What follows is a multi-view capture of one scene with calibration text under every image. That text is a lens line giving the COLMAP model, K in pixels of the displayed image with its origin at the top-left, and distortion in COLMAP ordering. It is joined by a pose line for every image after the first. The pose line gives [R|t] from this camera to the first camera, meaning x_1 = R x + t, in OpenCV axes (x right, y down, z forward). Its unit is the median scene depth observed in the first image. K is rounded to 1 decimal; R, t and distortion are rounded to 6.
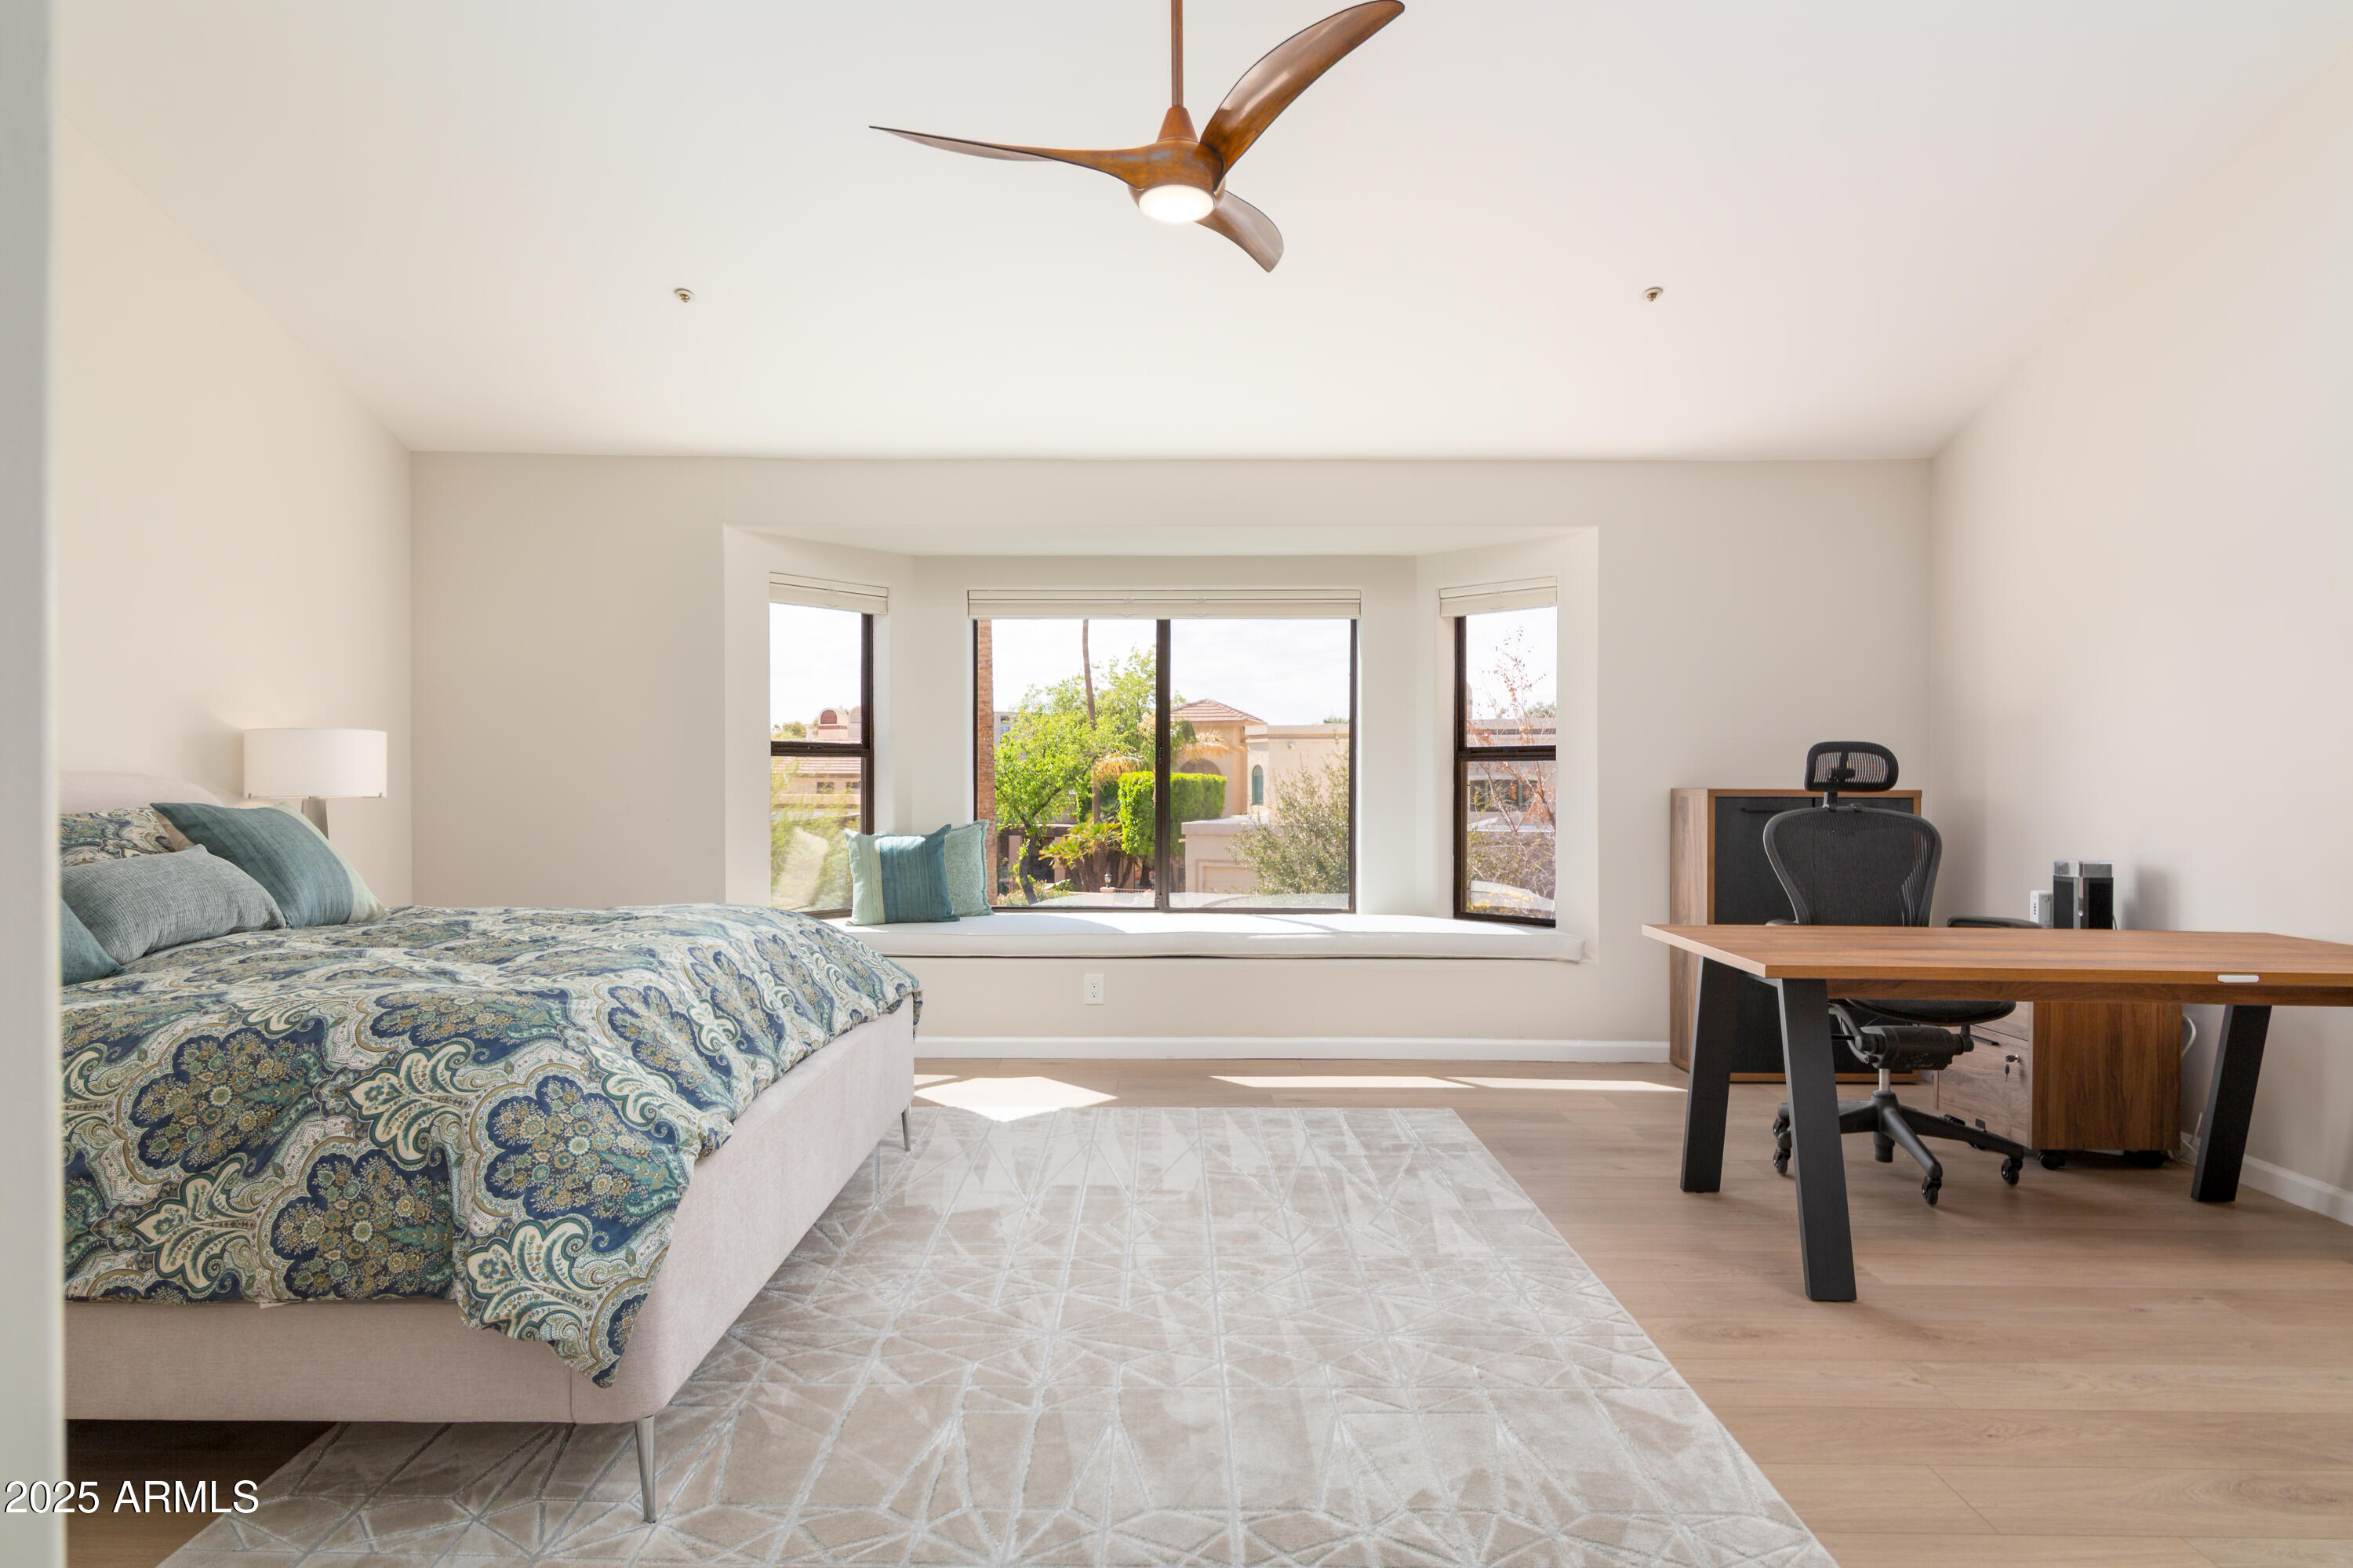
lens RADIAL K [[1314.9, 0, 1169.4], [0, 1314.9, 775.6], [0, 0, 1]] dist [0.007177, 0.000806]
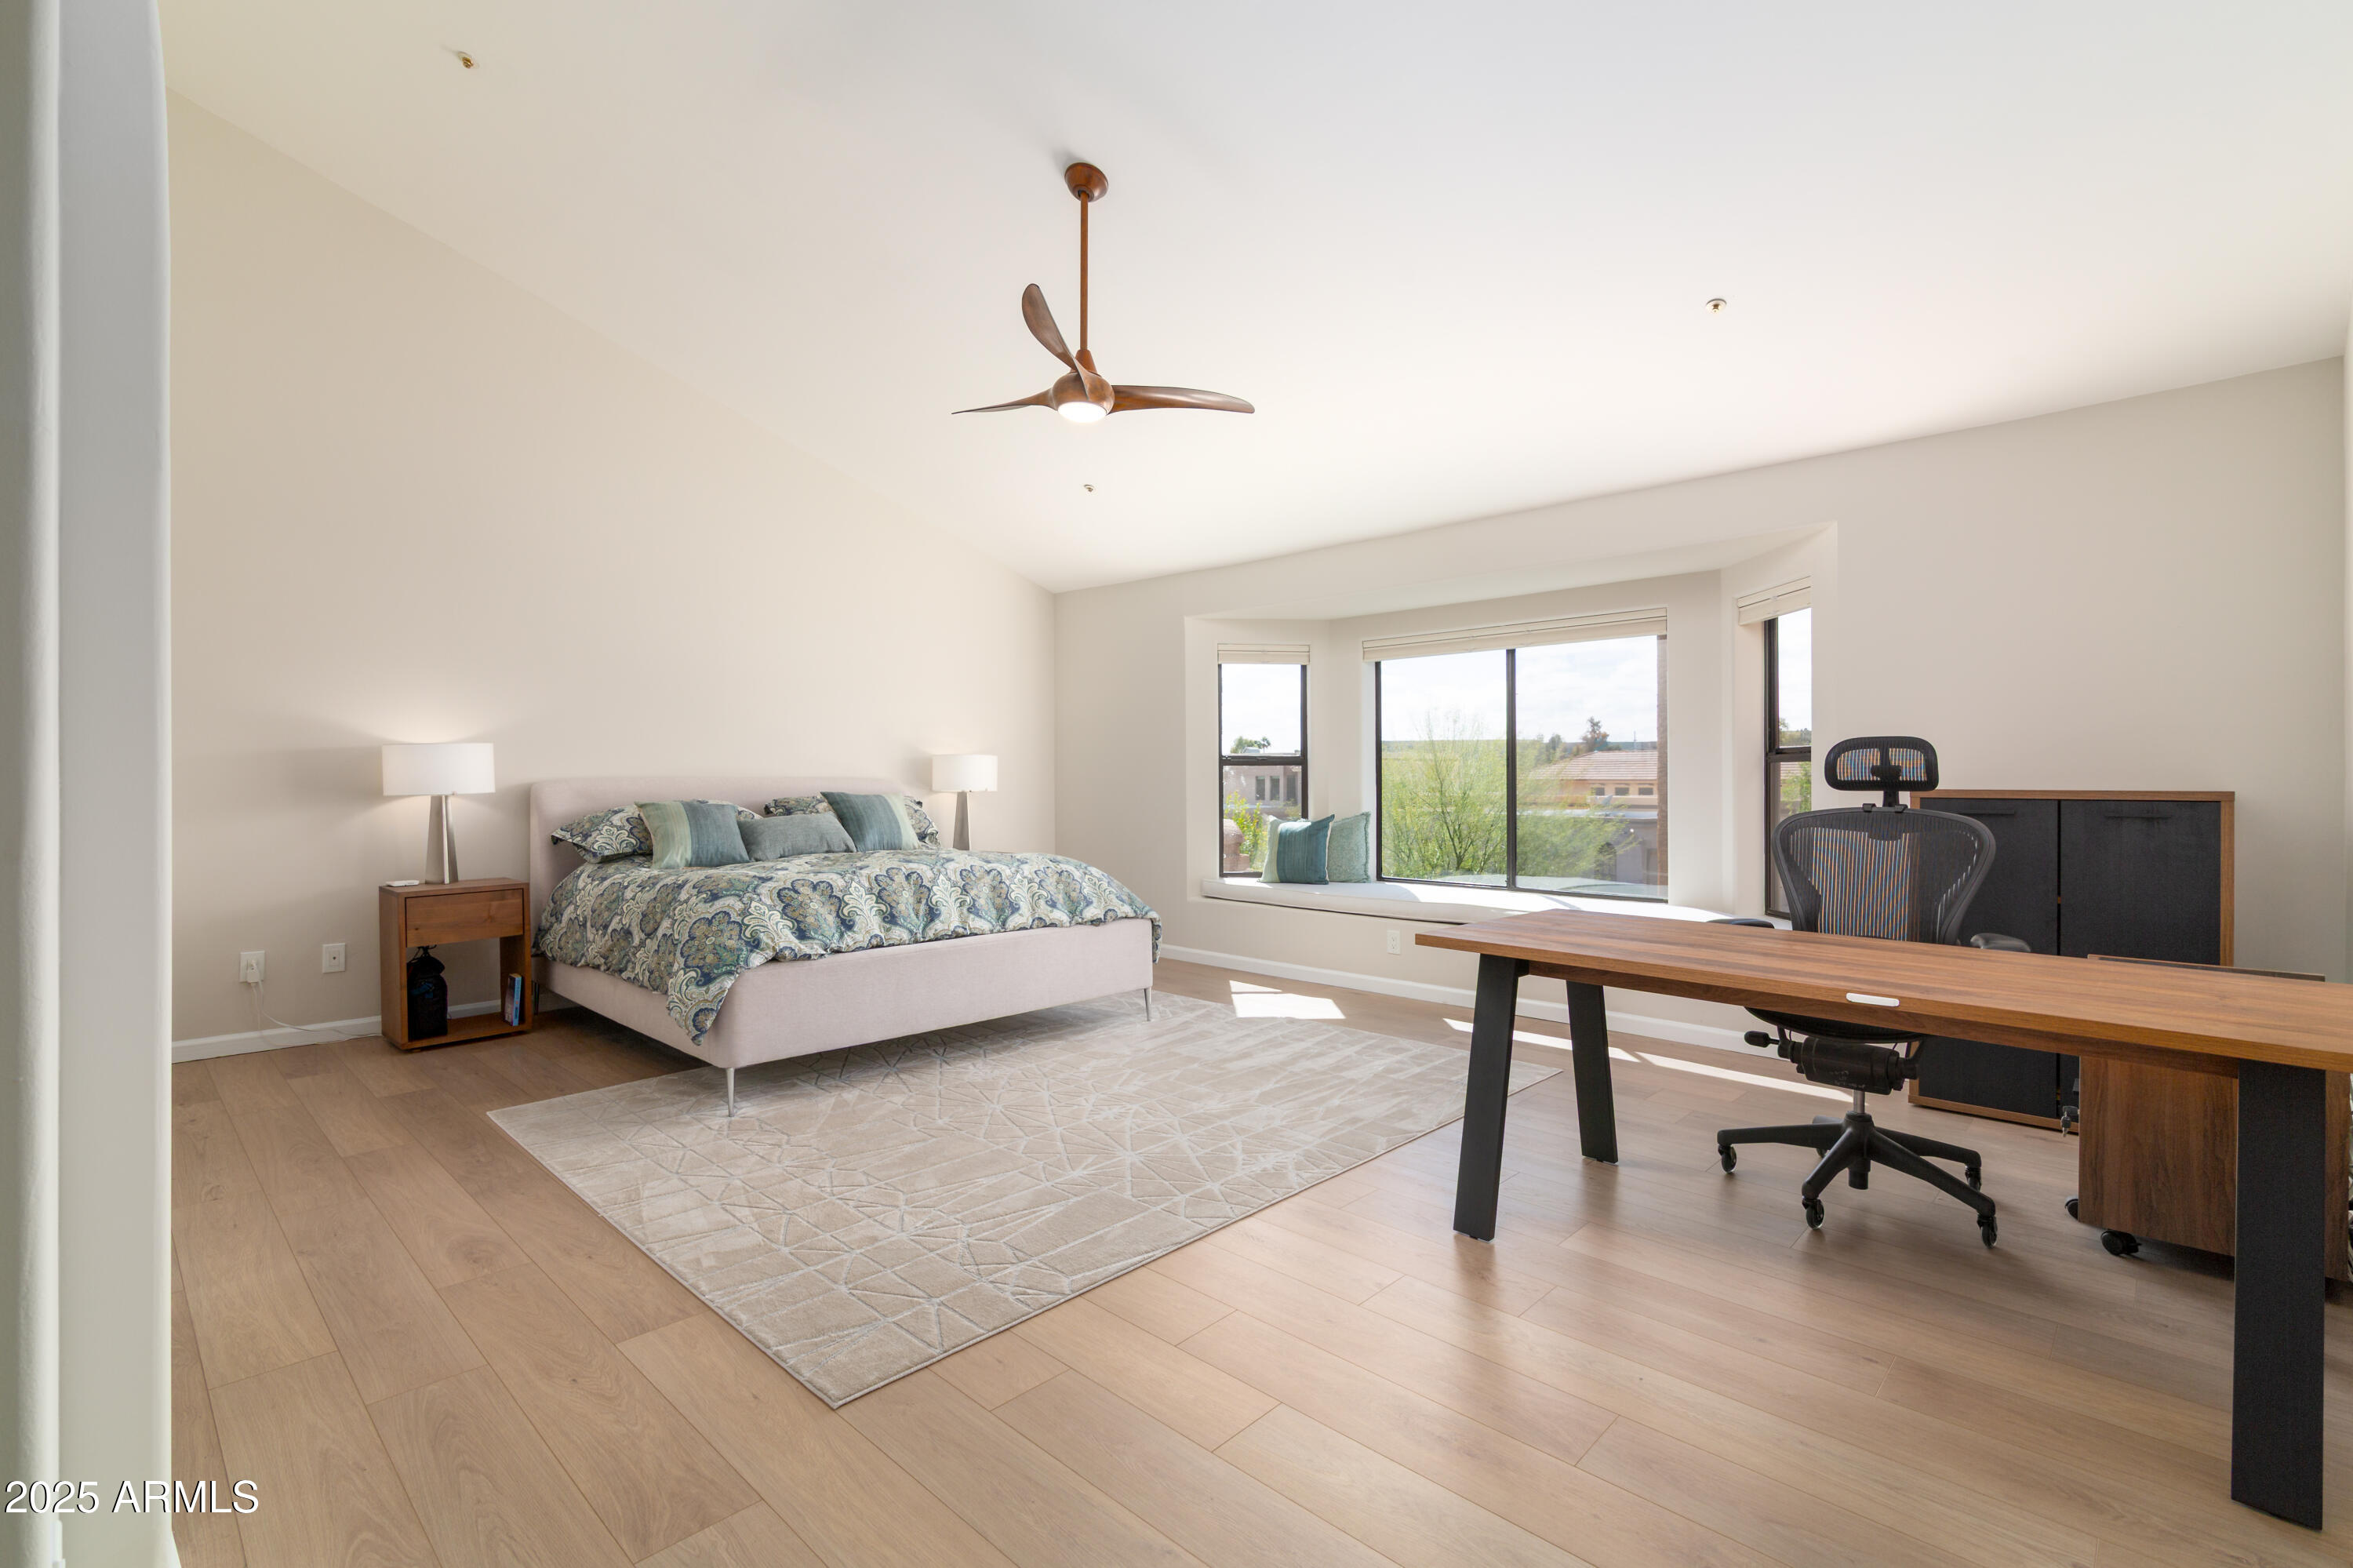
lens RADIAL K [[1066.5, 0, 1167.9], [0, 1066.5, 774.9], [0, 0, 1]] dist [-0.000250, 0.000083]
pose [[0.717125, -0.007017, -0.696909, 0.512038], [0.002292, 0.999968, -0.007711, 0.004357], [0.696941, 0.003932, 0.717118, 0.085839]]
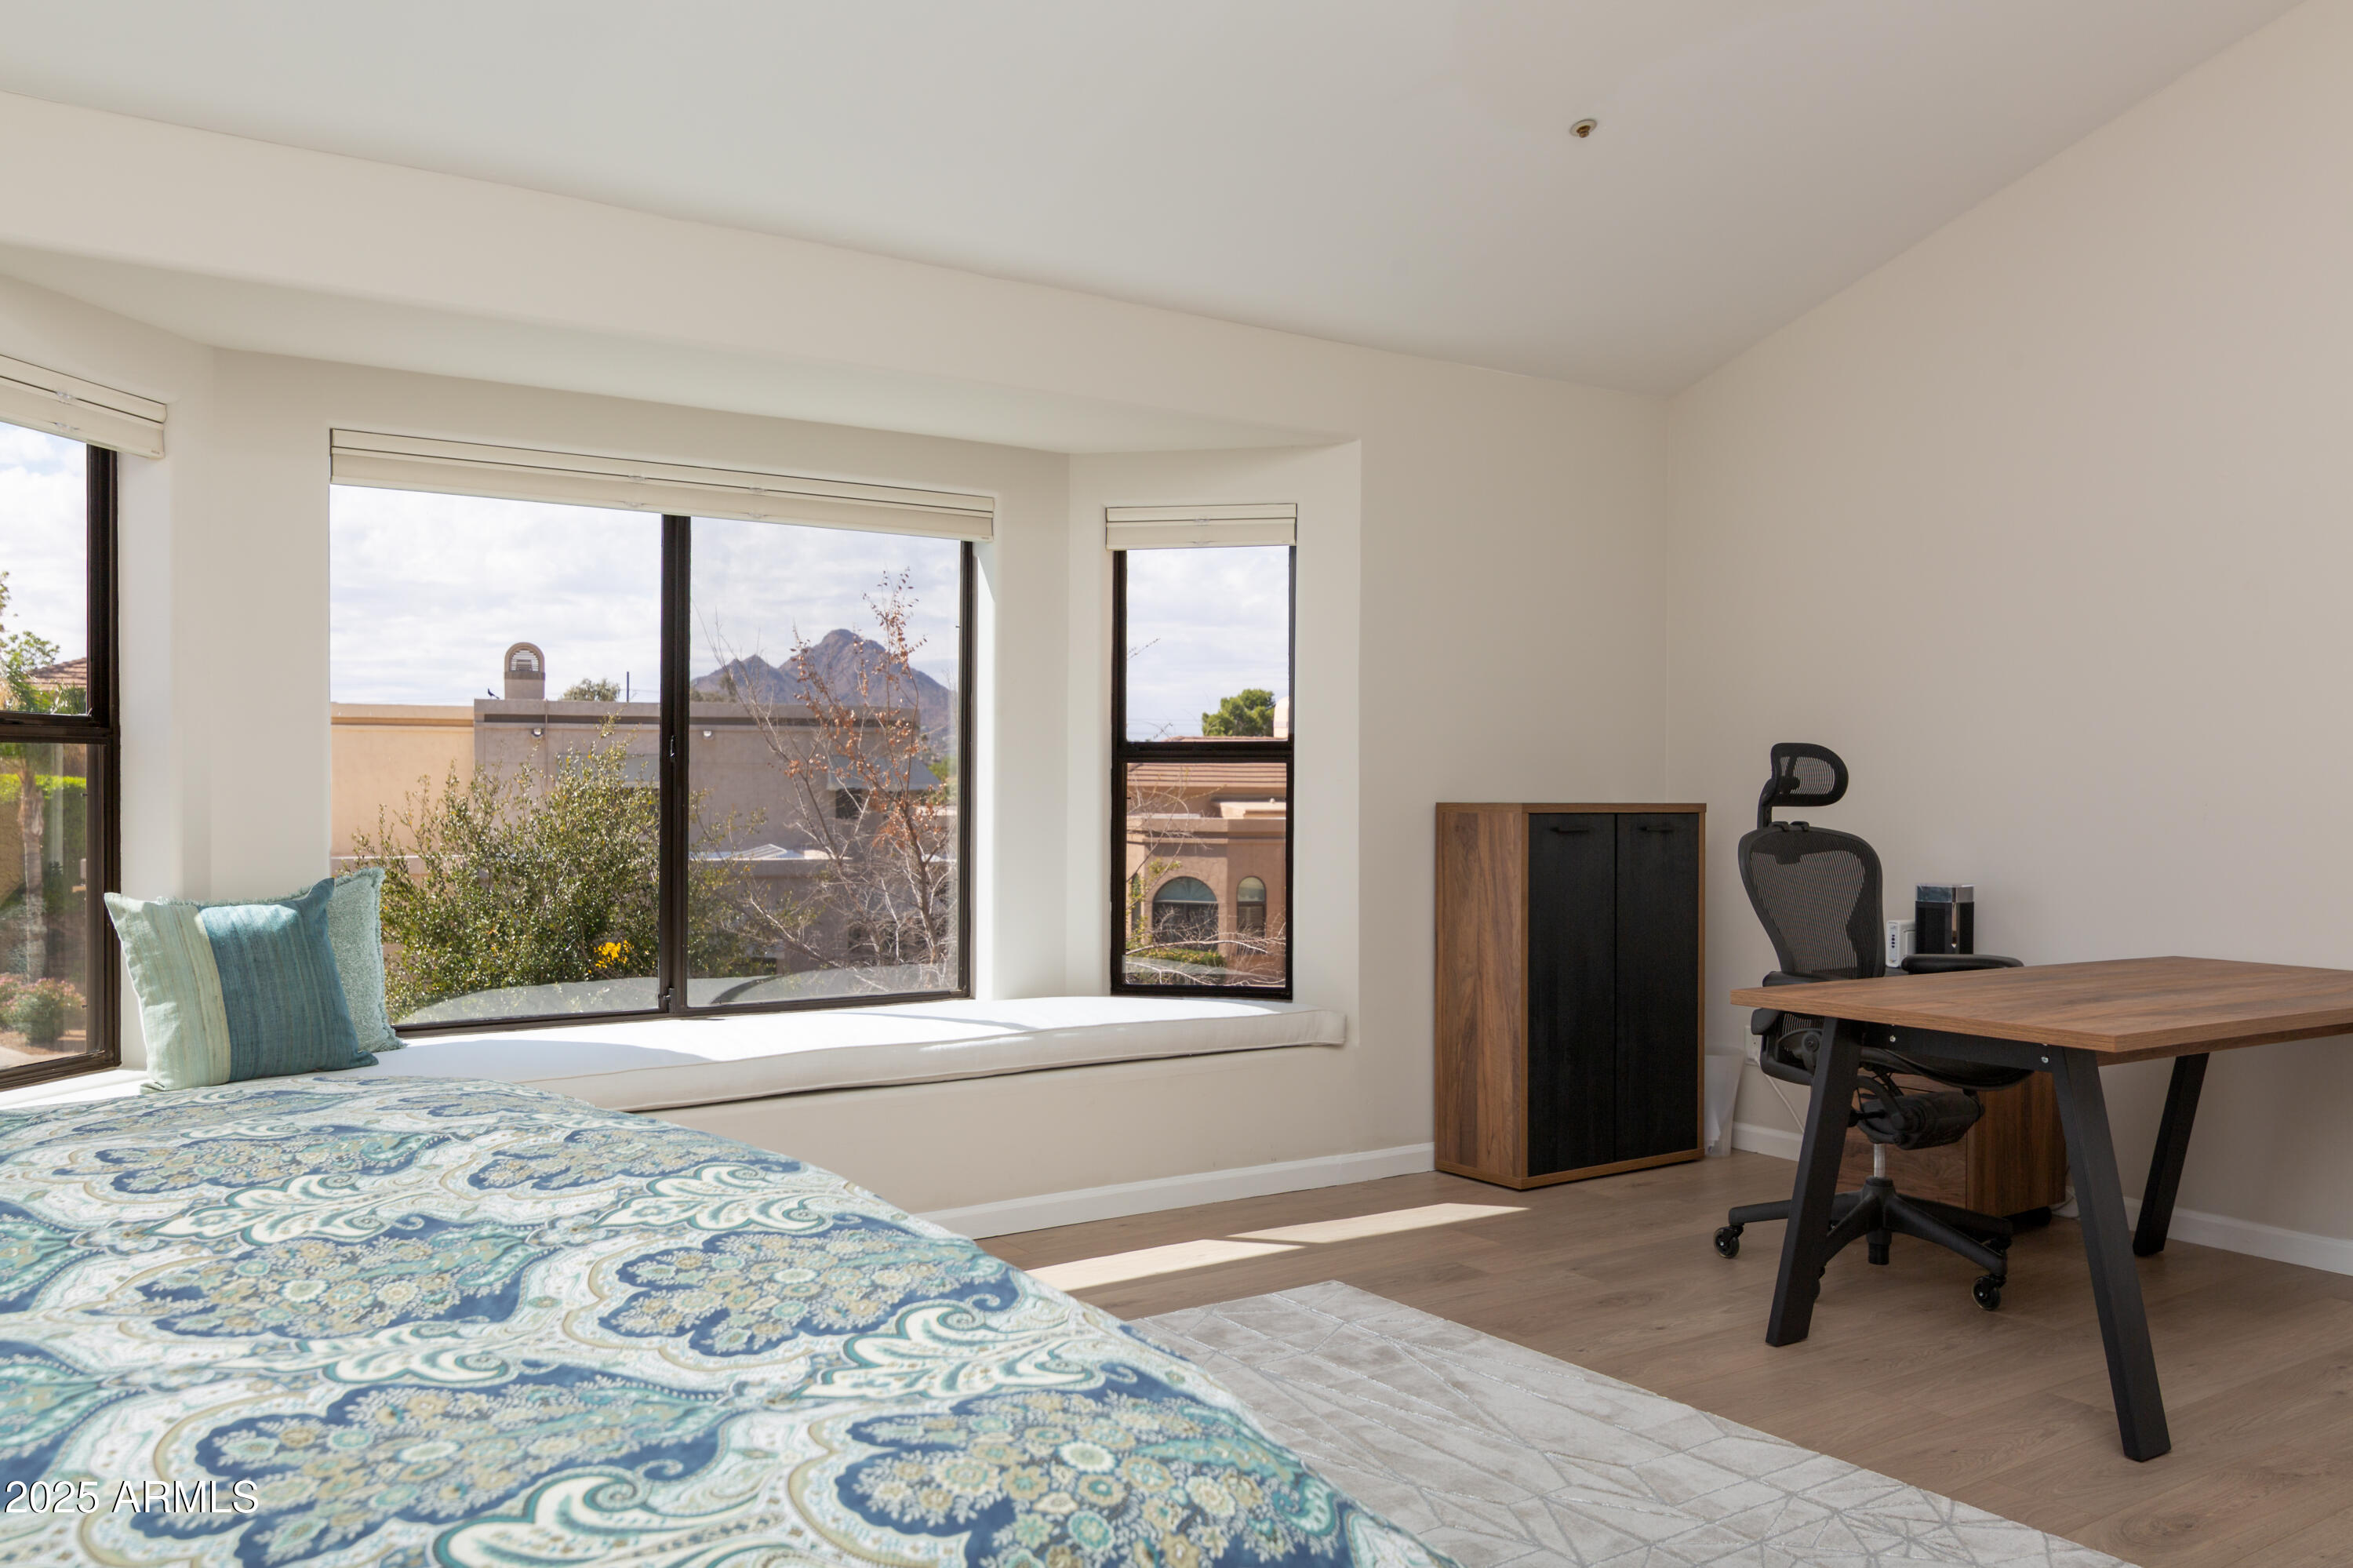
lens RADIAL K [[1860.2, 0, 1178.6], [0, 1860.2, 785.1], [0, 0, 1]] dist [0.042702, 0.000429]
pose [[0.823463, -0.000346, 0.567369, -0.328689], [-0.001626, 0.999994, 0.002970, -0.002310], [-0.567367, -0.003369, 0.823458, 0.214730]]
